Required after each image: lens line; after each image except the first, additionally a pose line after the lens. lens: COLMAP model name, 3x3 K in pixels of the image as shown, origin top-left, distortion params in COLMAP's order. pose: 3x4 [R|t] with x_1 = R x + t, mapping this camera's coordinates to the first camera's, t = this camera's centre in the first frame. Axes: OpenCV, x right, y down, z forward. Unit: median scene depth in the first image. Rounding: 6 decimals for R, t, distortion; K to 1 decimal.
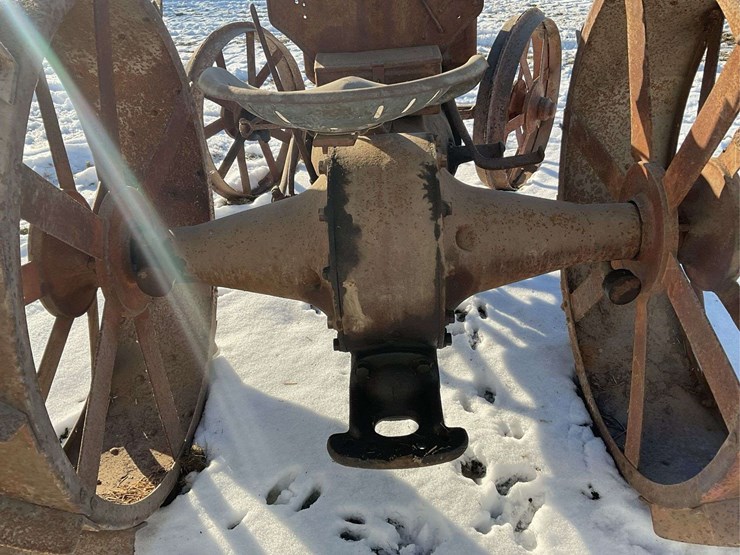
lens RADIAL K [[662.7, 0, 366.4], [0, 662.7, 278.4], [0, 0, 1]] dist [0.096552, -0.195917]
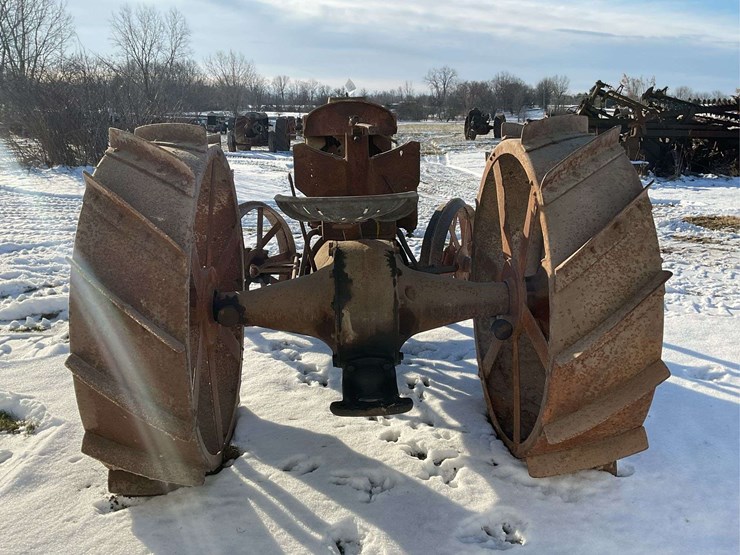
lens RADIAL K [[662.7, 0, 366.4], [0, 662.7, 278.4], [0, 0, 1]] dist [0.096552, -0.195917]
pose [[0.997747, 0.026367, 0.061695, -0.065932], [-0.006614, 0.953721, -0.300620, 0.368843], [-0.066766, 0.299534, 0.951746, -0.580461]]
